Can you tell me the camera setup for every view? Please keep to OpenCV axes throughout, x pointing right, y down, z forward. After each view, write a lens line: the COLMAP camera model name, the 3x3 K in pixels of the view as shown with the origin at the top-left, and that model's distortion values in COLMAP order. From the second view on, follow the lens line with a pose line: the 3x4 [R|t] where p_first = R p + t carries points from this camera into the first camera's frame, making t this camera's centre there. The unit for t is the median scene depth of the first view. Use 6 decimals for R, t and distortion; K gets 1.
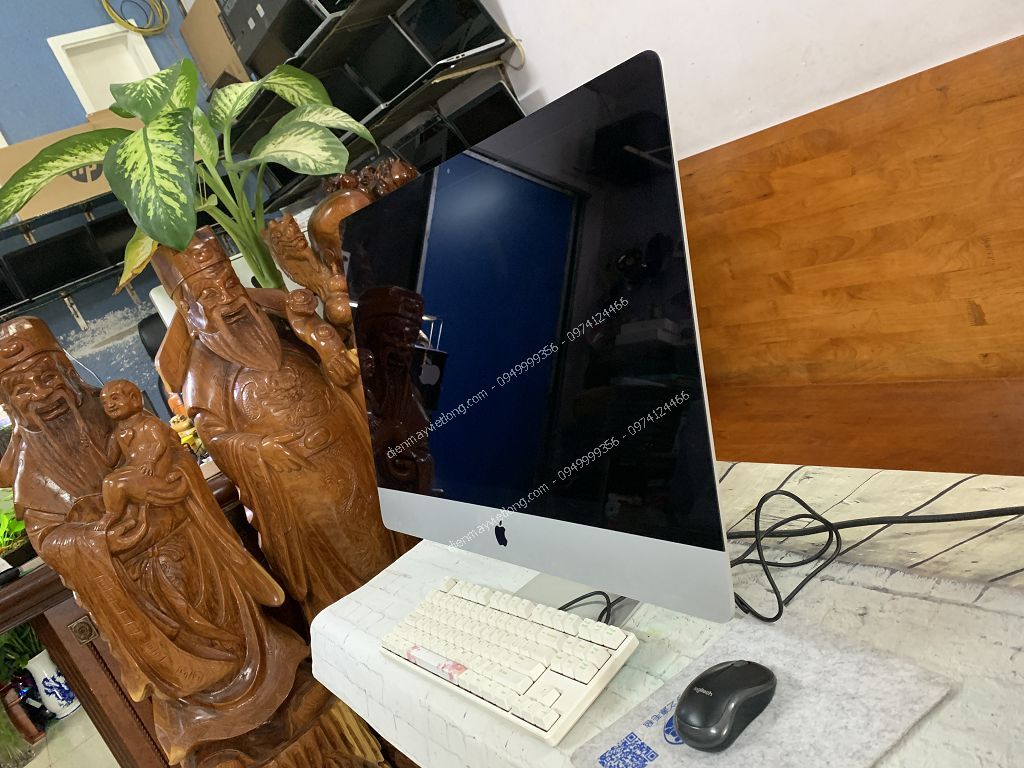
lens RADIAL K [[836.3, 0, 512.1], [0, 836.3, 357.9], [0, 0, 1]] dist [0.008431, 0.001967]
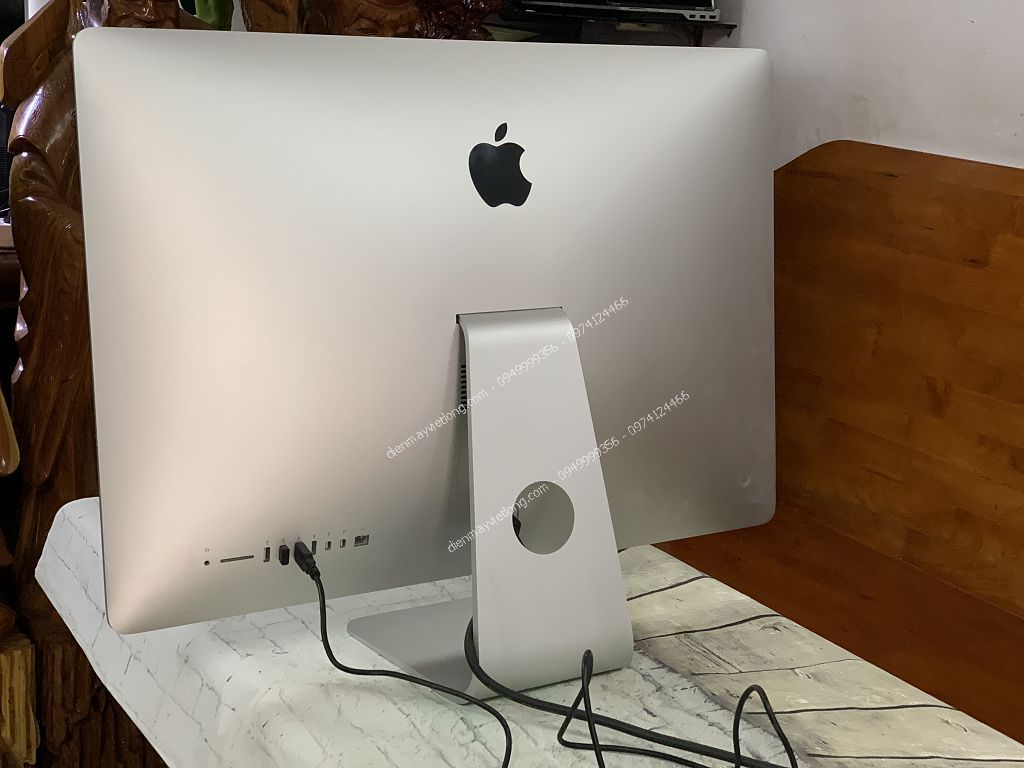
lens RADIAL K [[1573.2, 0, 512.0], [0, 1573.2, 384.0], [0, 0, 1]] dist [0.037006, 0.007354]
pose [[0.885922, 0.463277, 0.022718, 0.009172], [-0.463832, 0.884998, 0.040473, 0.002105], [-0.001355, -0.046393, 0.998922, -0.203152]]
